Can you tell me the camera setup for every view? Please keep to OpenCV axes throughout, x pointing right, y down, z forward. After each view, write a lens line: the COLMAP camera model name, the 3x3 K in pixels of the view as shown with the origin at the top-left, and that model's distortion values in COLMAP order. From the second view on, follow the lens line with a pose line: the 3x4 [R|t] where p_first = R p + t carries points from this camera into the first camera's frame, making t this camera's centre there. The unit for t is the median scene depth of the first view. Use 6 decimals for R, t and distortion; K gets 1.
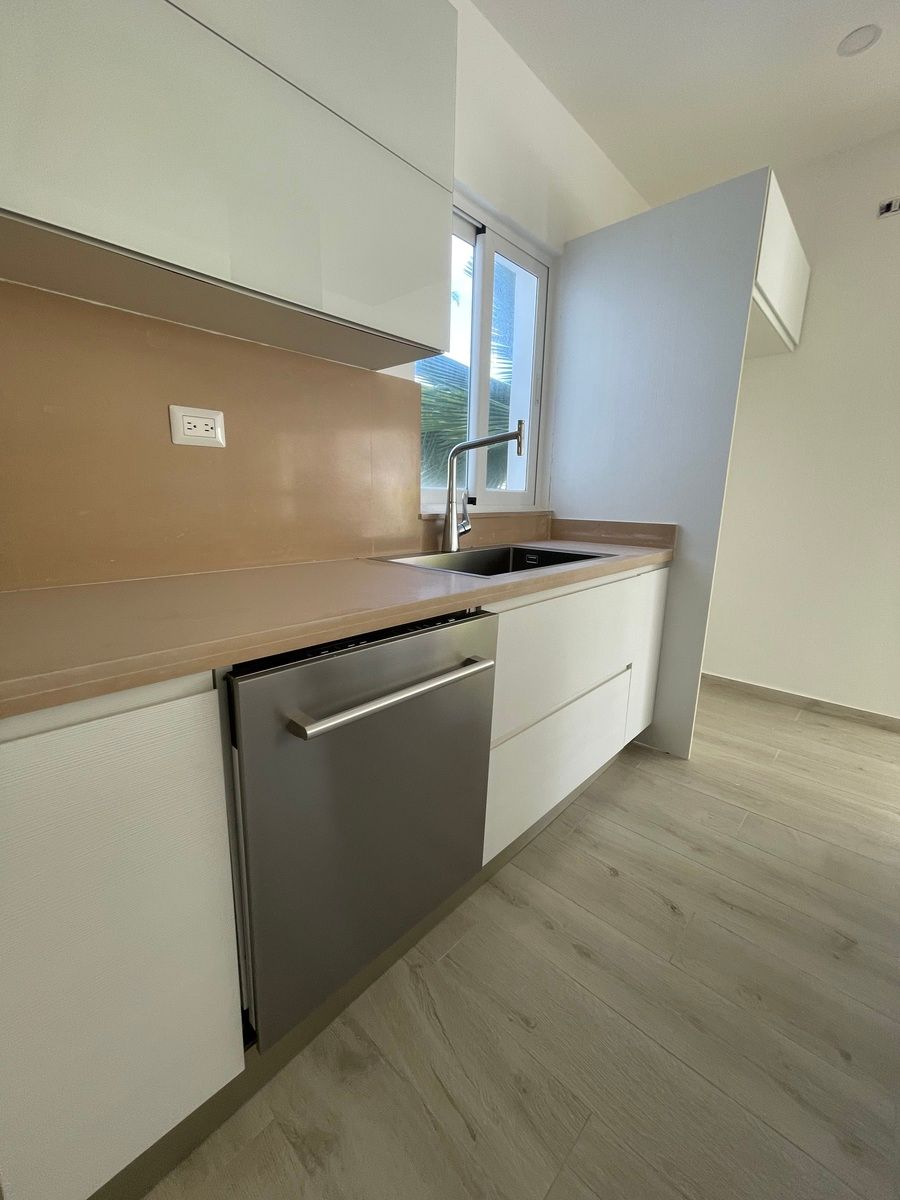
lens RADIAL K [[492.9, 0, 448.6], [0, 492.9, 601.6], [0, 0, 1]] dist [-0.011378, 0.000023]
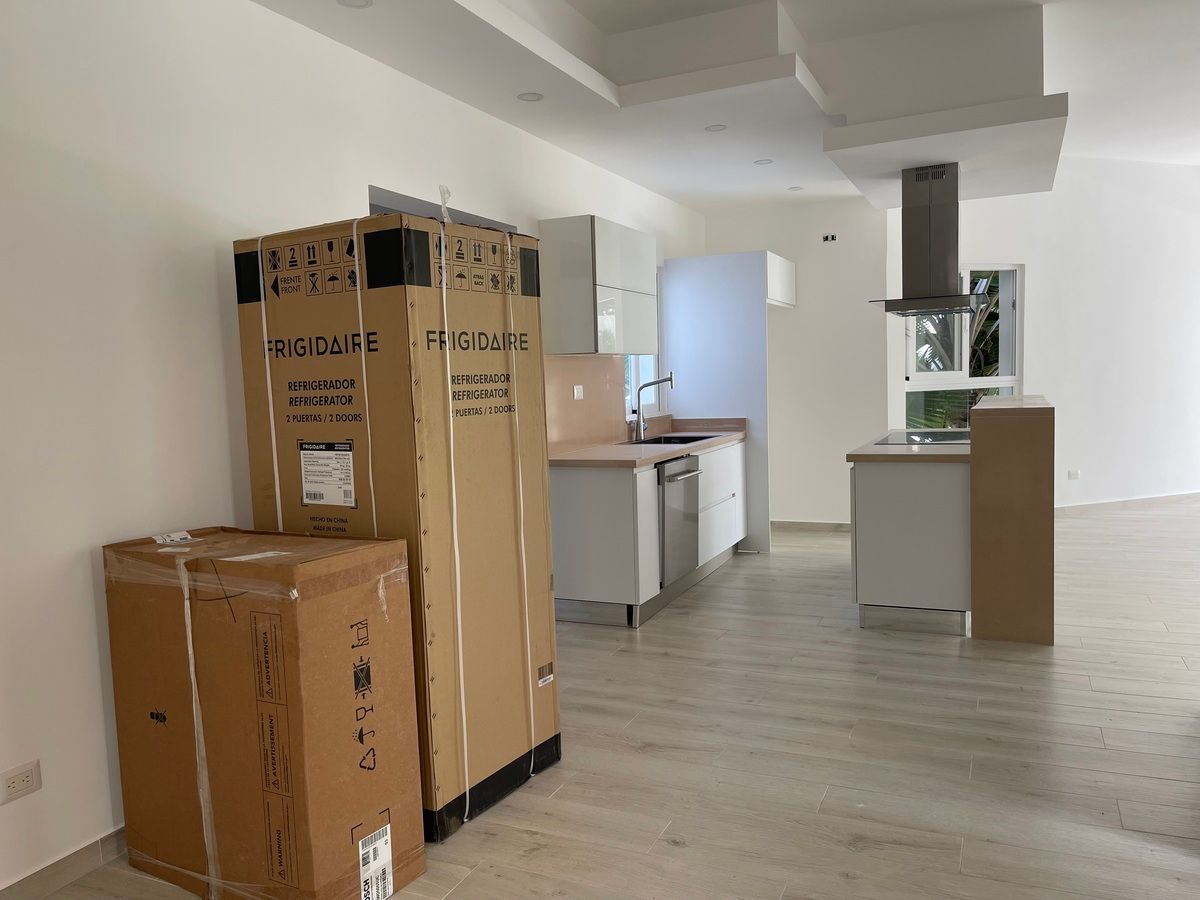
lens RADIAL K [[879.1, 0, 599.6], [0, 879.1, 450.8], [0, 0, 1]] dist [0.000158, -0.000147]
pose [[0.949002, -0.076163, 0.305932, -1.109775], [0.116778, 0.986277, -0.116706, 0.295172], [-0.292845, 0.146480, 0.944873, -1.998166]]
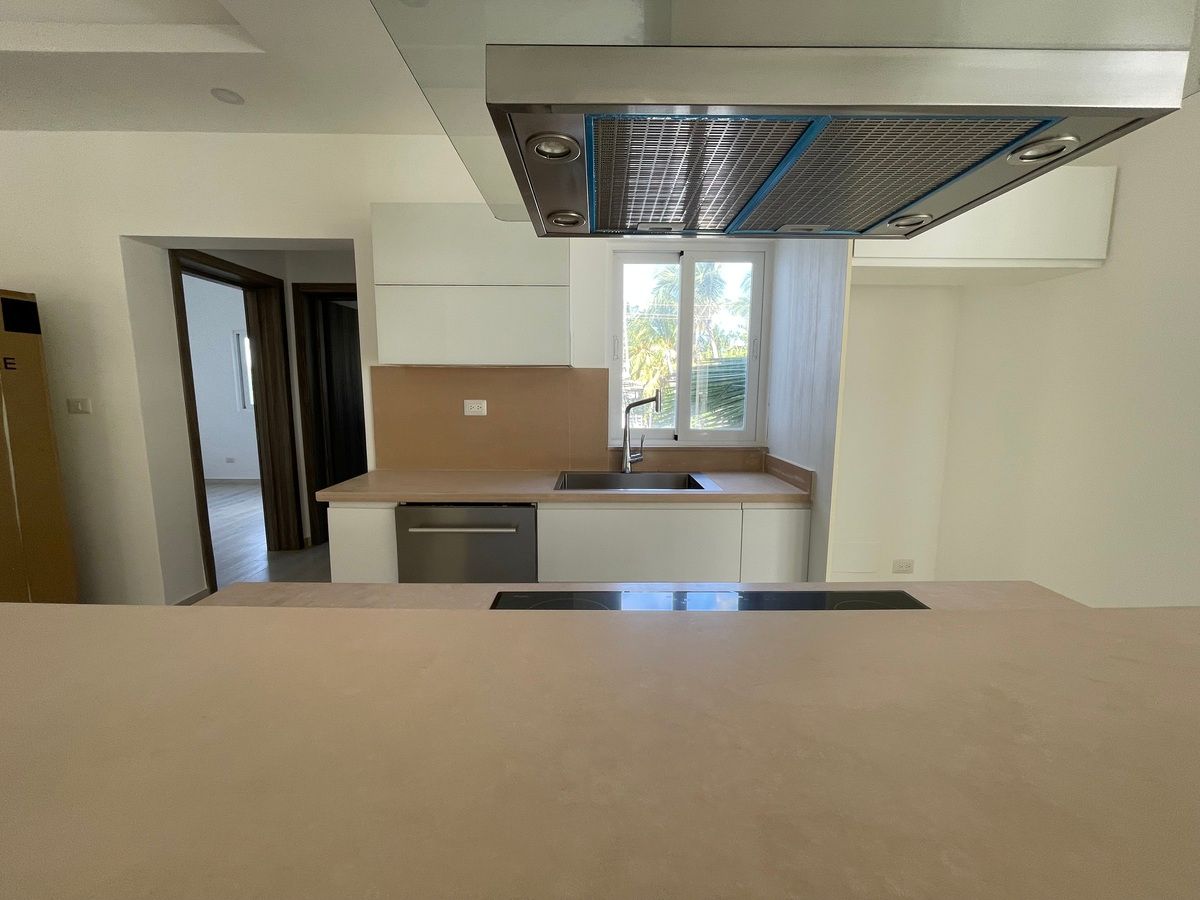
lens RADIAL K [[488.0, 0, 600.1], [0, 488.0, 453.2], [0, 0, 1]] dist [0.001753, 0.000422]
pose [[0.693845, 0.083253, -0.715295, 0.962430], [-0.146622, 0.988820, -0.027136, -0.102518], [0.705040, 0.123706, 0.698295, -0.101923]]
